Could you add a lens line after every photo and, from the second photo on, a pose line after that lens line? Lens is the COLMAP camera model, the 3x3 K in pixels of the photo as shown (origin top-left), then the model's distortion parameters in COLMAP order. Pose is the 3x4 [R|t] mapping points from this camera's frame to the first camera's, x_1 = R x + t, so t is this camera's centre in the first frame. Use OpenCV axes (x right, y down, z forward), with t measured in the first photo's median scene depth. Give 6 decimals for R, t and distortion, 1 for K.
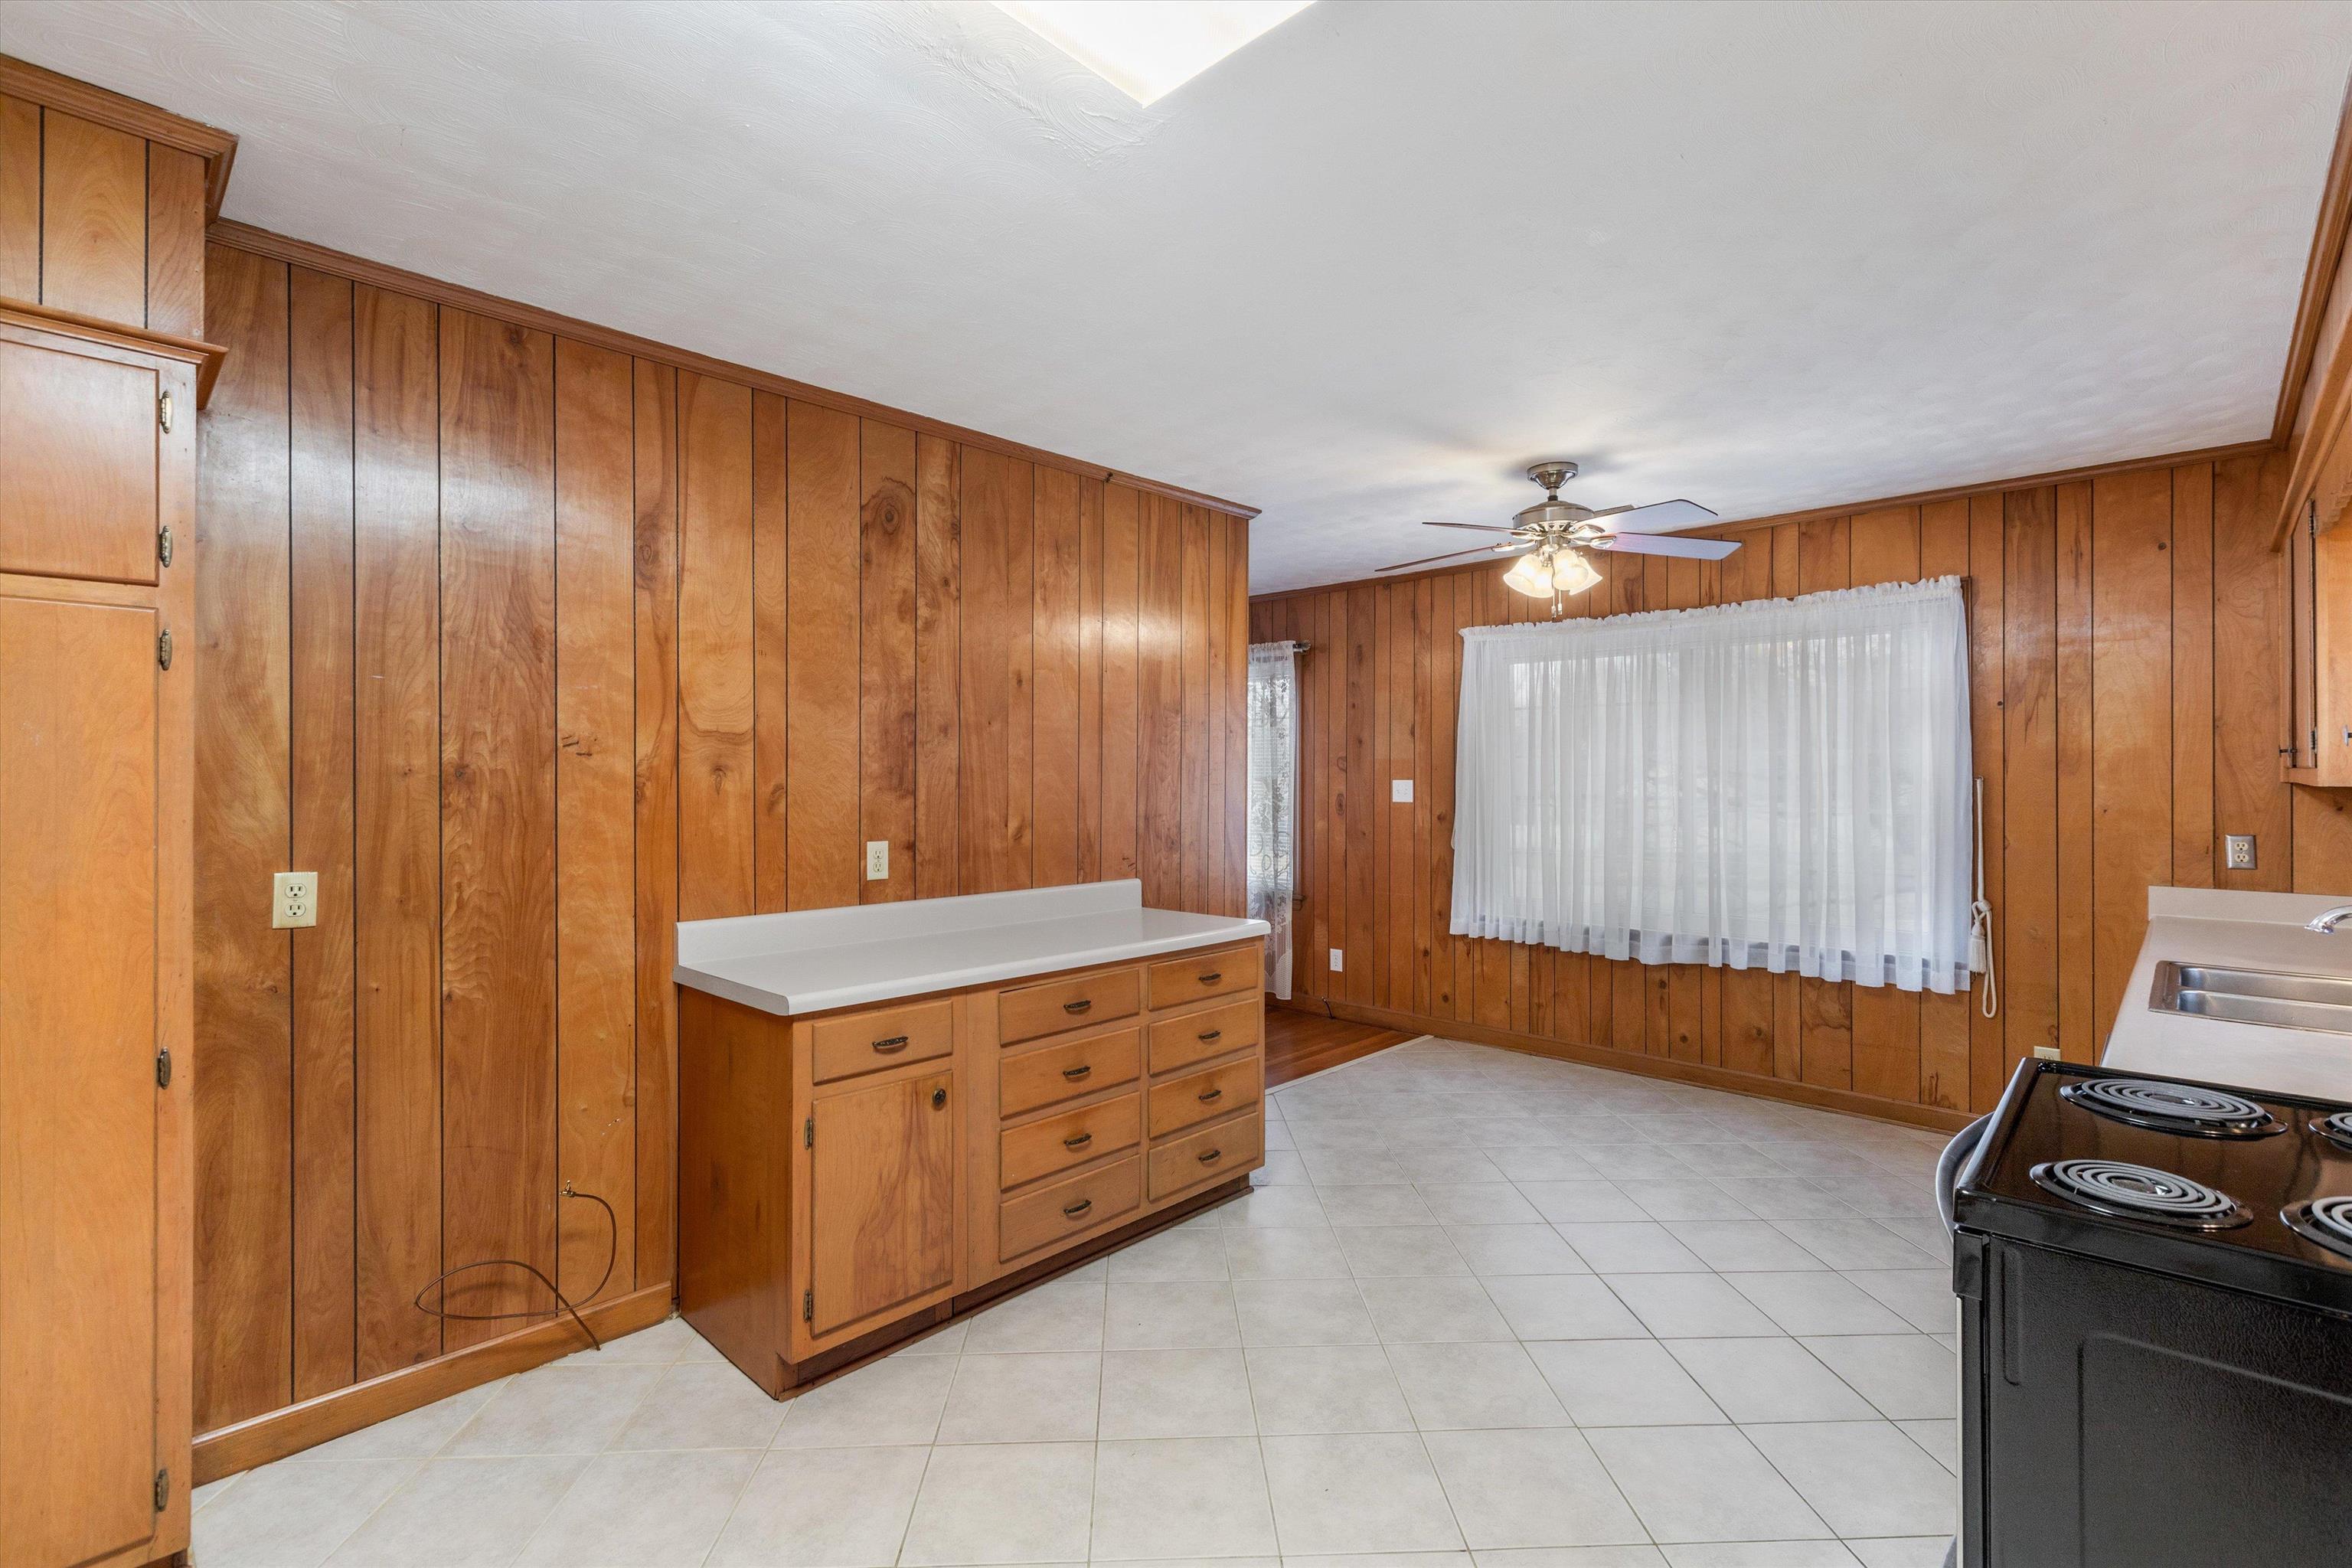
lens RADIAL K [[1058.8, 0, 1188.1], [0, 1058.8, 766.6], [0, 0, 1]] dist [0.002297, -0.000798]
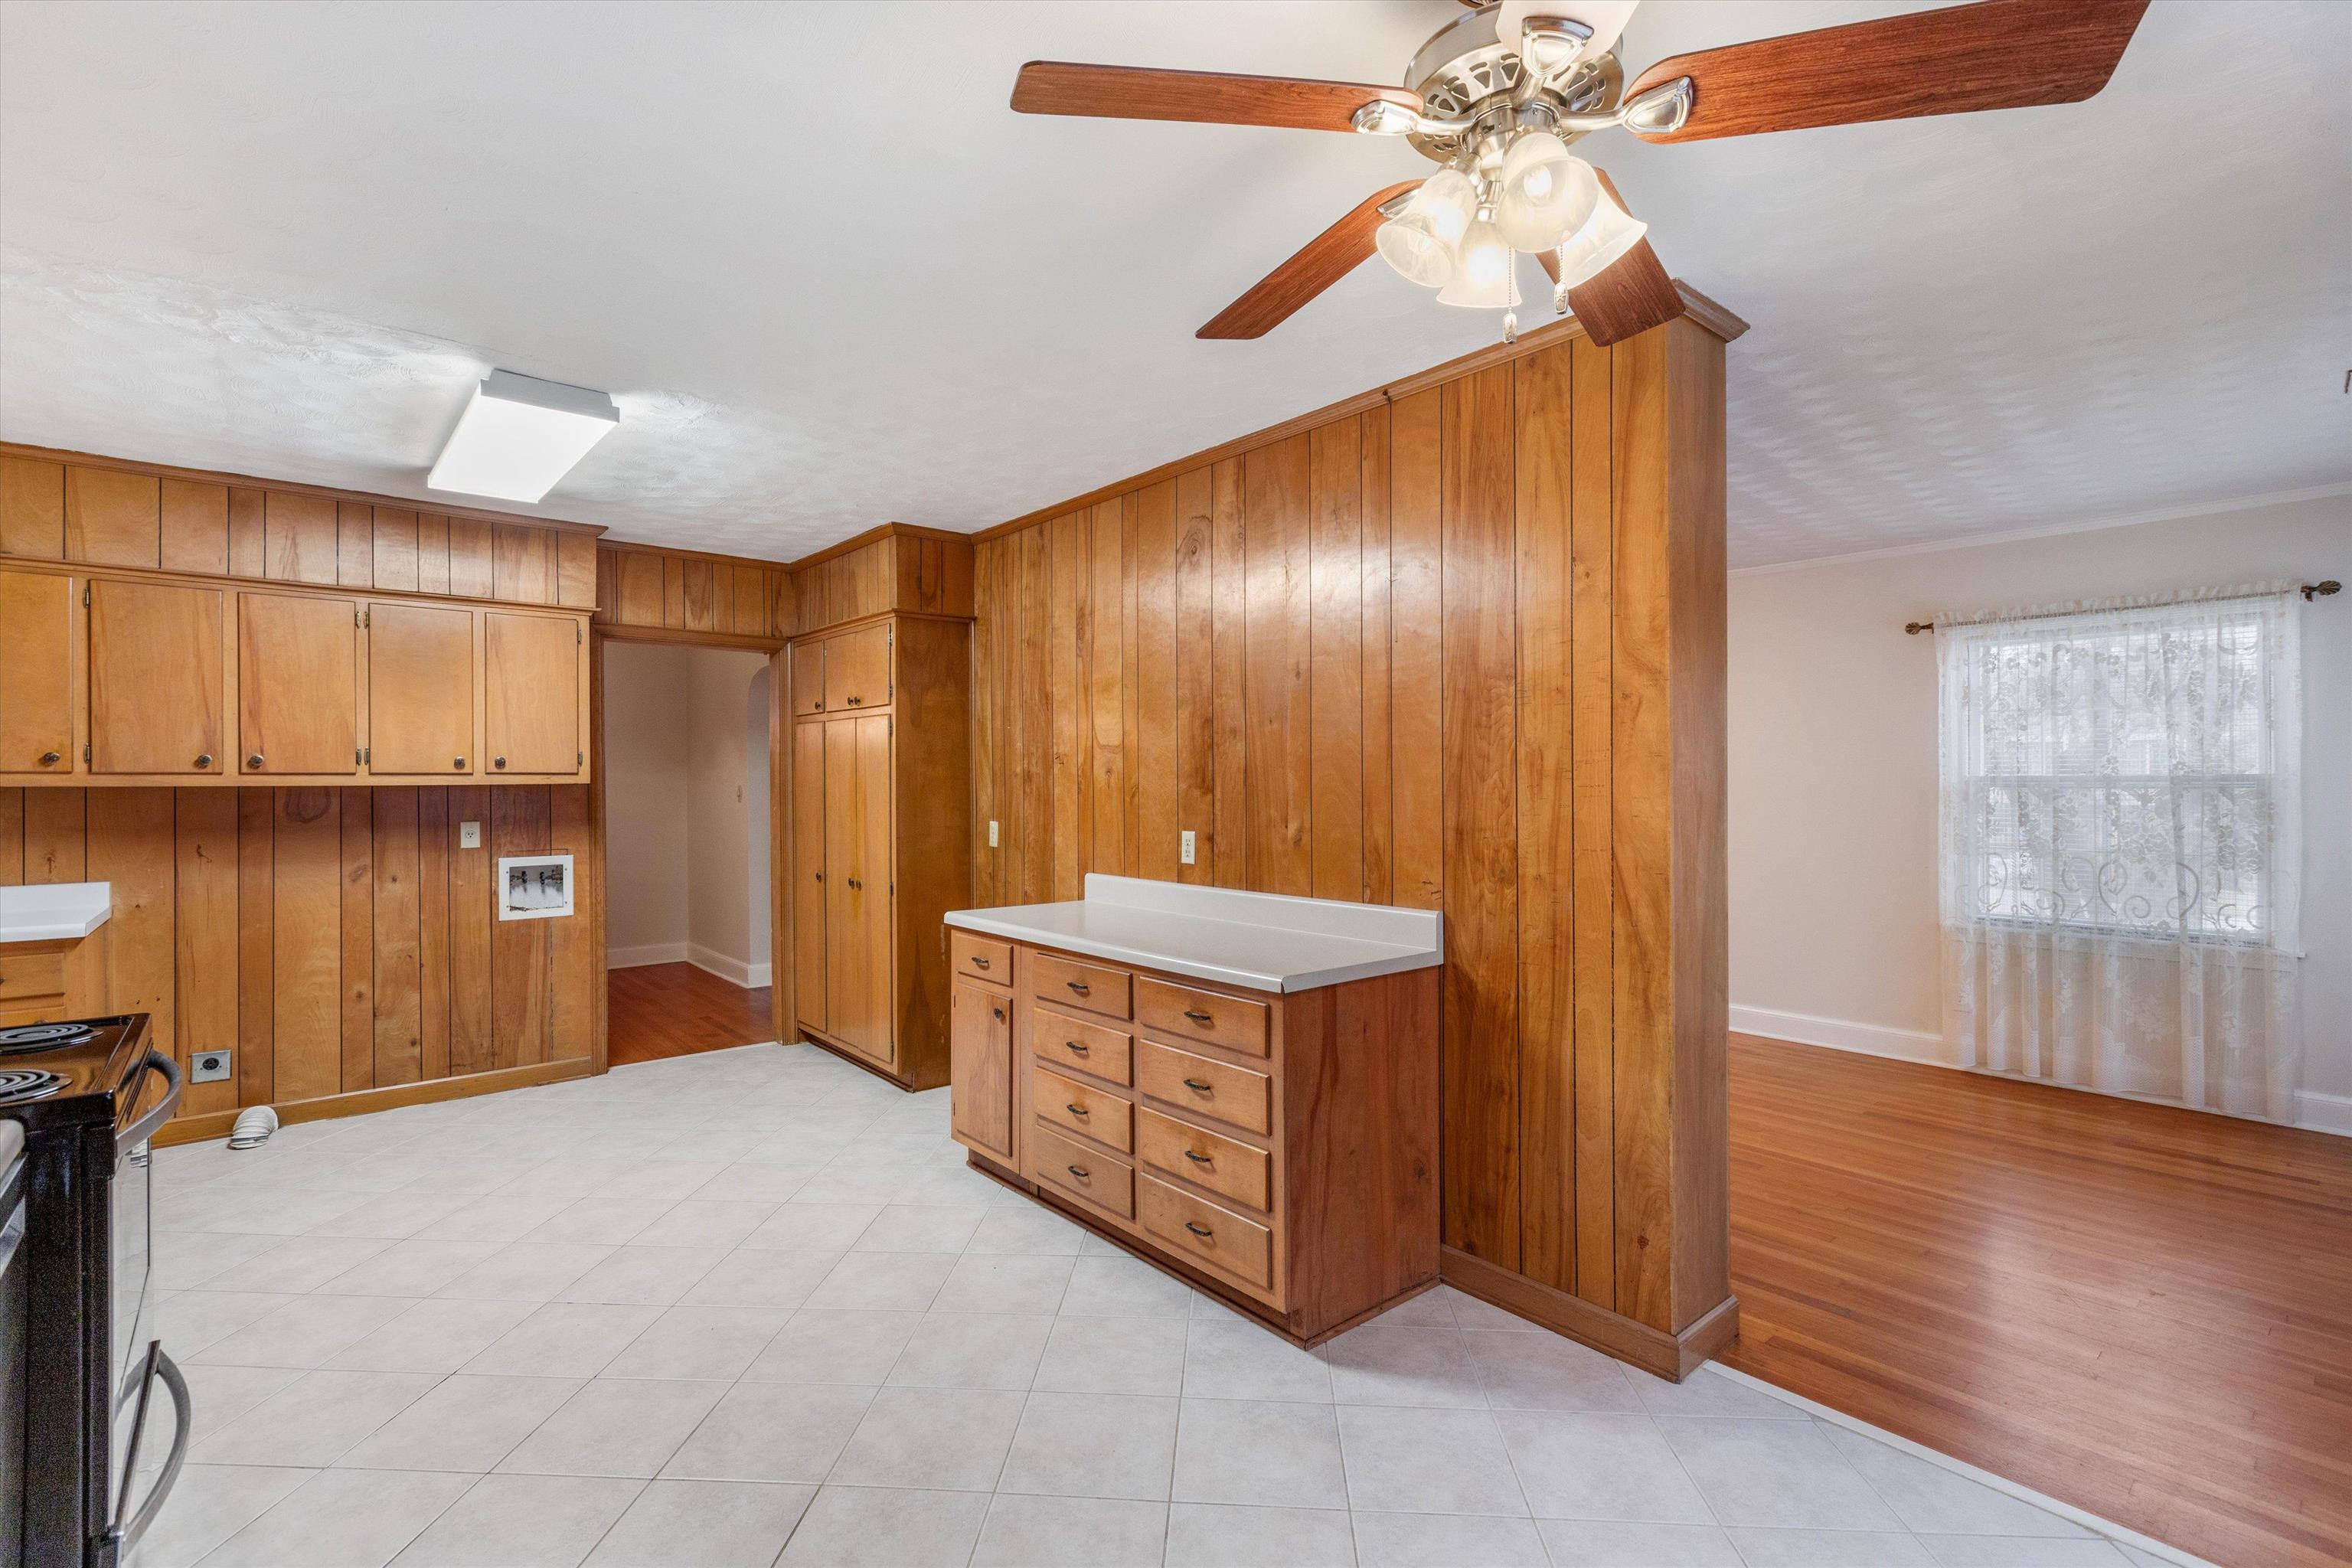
lens RADIAL K [[1058.8, 0, 1179.1], [0, 1058.8, 784.8], [0, 0, 1]] dist [0.002297, -0.000798]
pose [[-0.108464, 0.006911, -0.994076, 0.709735], [0.013226, 0.999897, 0.005509, 0.009945], [0.994012, -0.012550, -0.108544, 0.901099]]
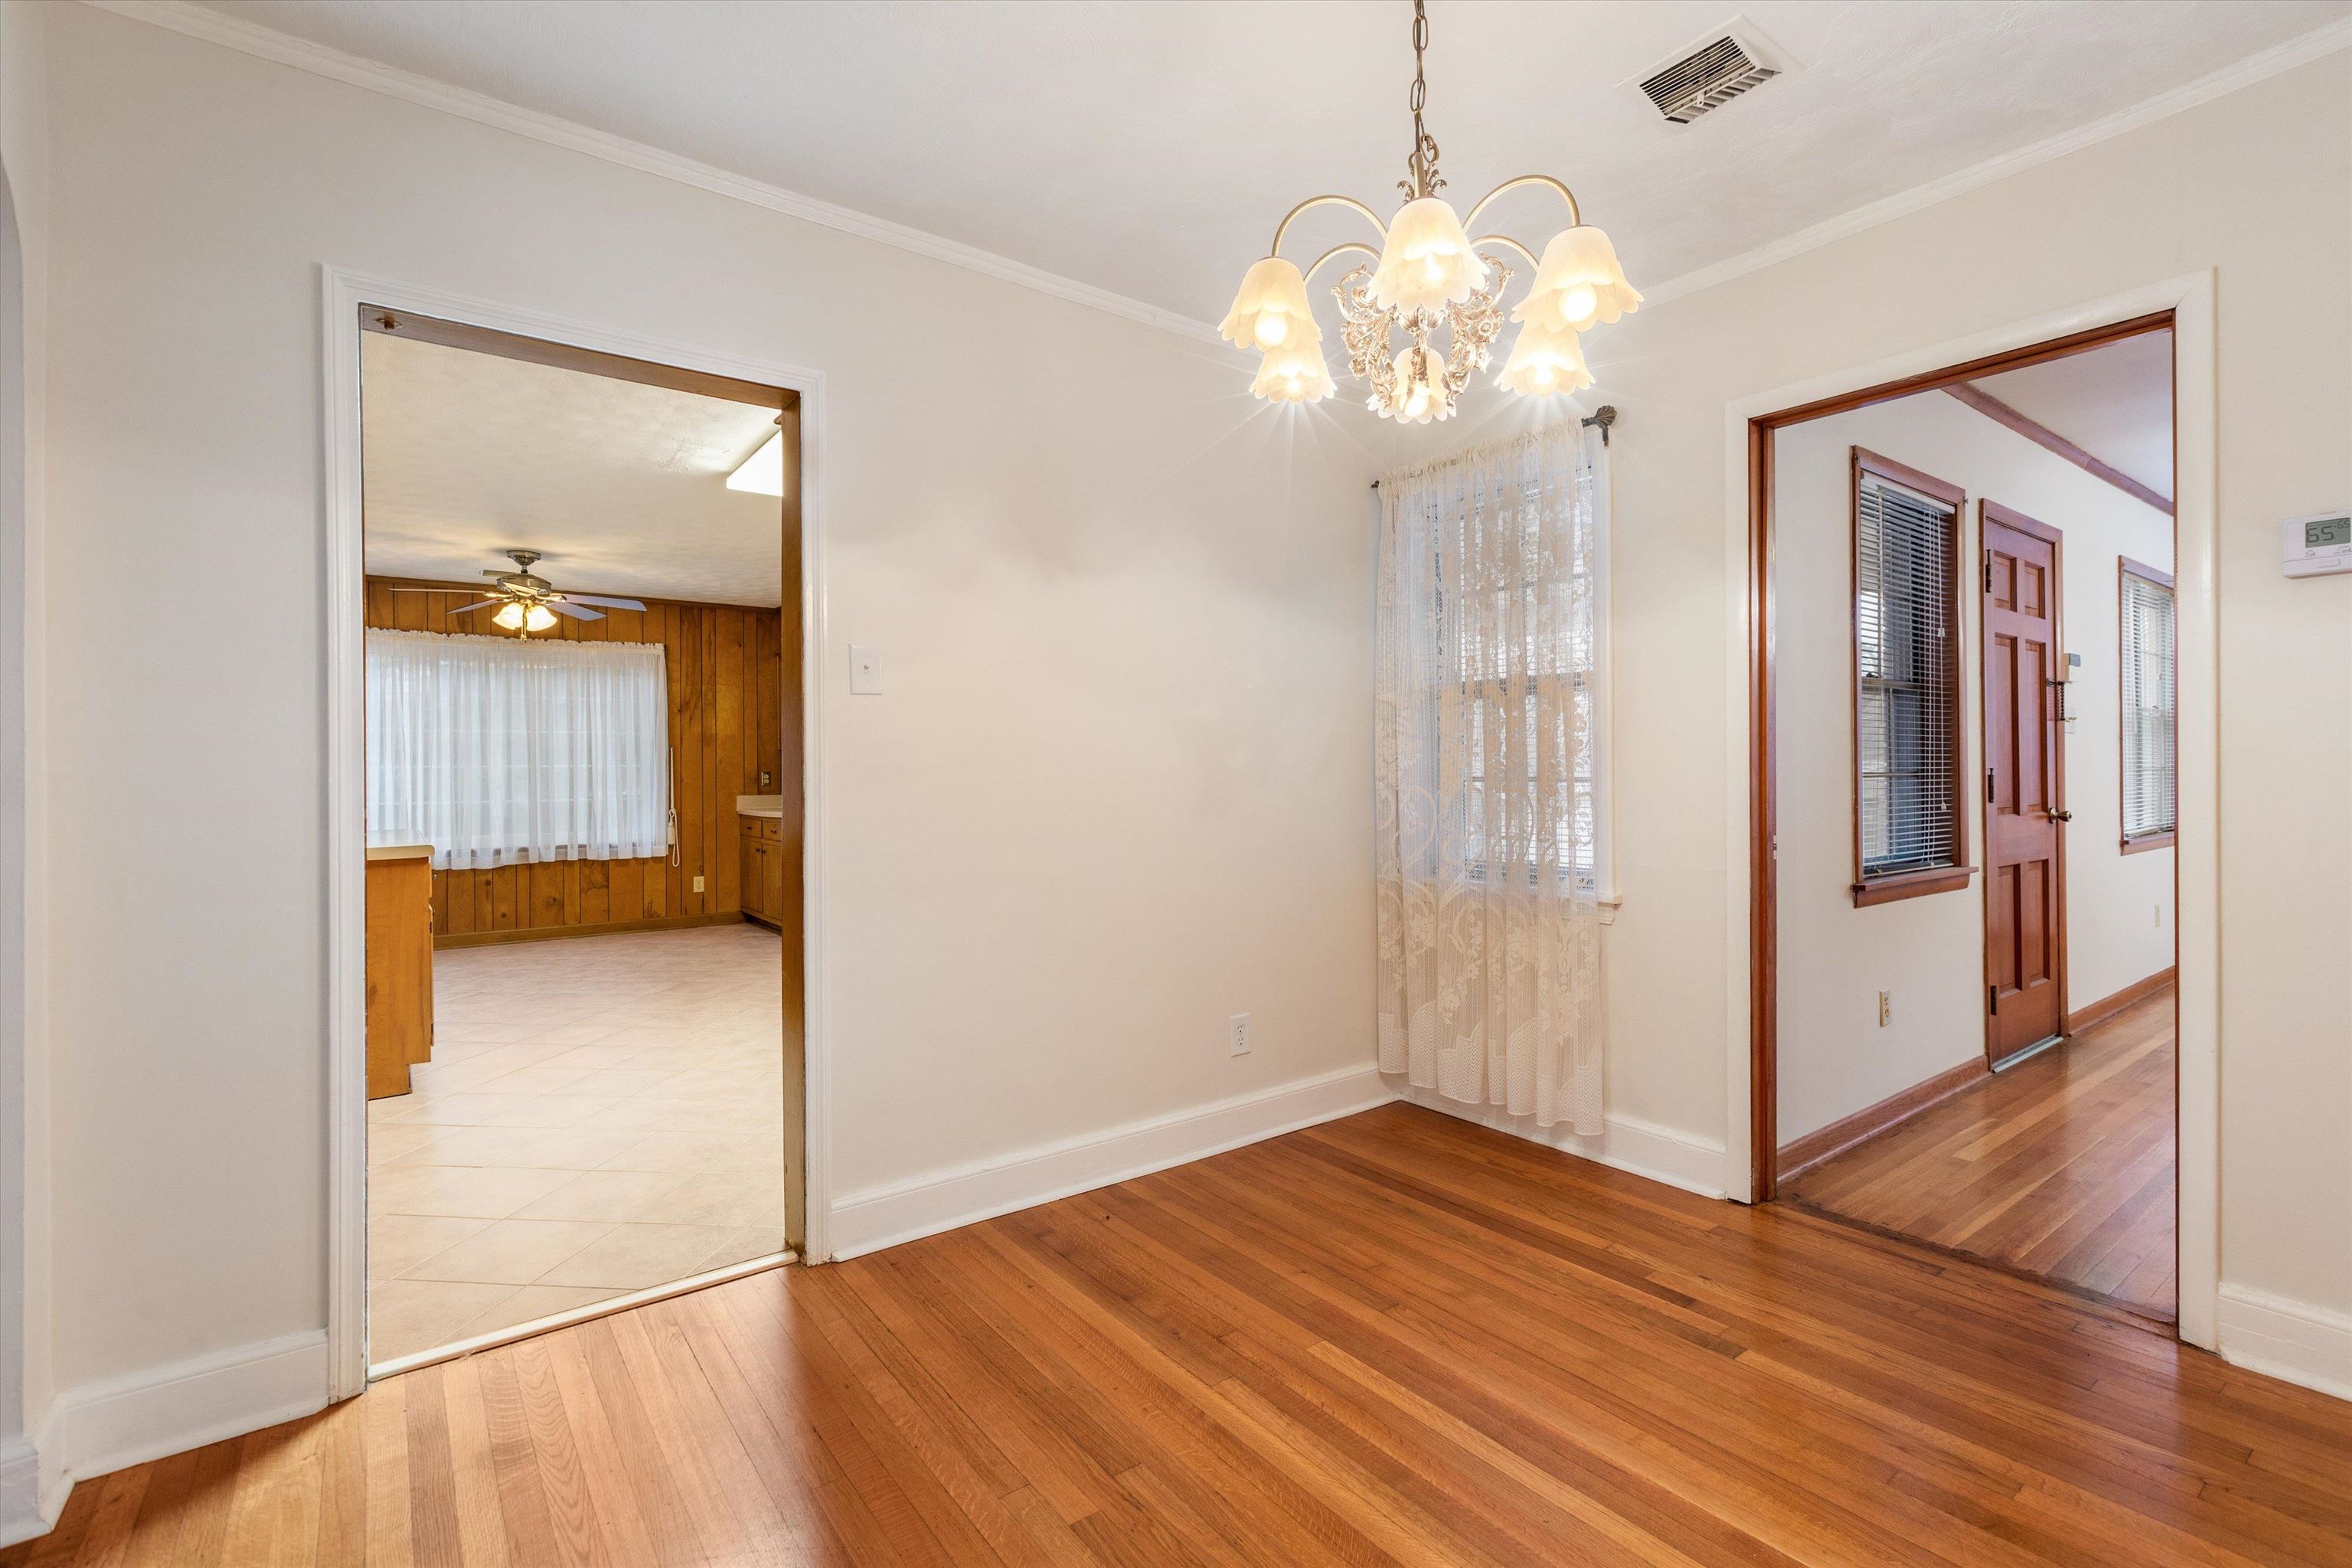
lens RADIAL K [[1058.8, 0, 1185.0], [0, 1058.8, 763.7], [0, 0, 1]] dist [0.002297, -0.000798]
pose [[0.160532, 0.006920, 0.987006, -1.098469], [0.003895, 0.999963, -0.007644, 0.062686], [-0.987023, 0.005071, 0.160499, -0.279564]]
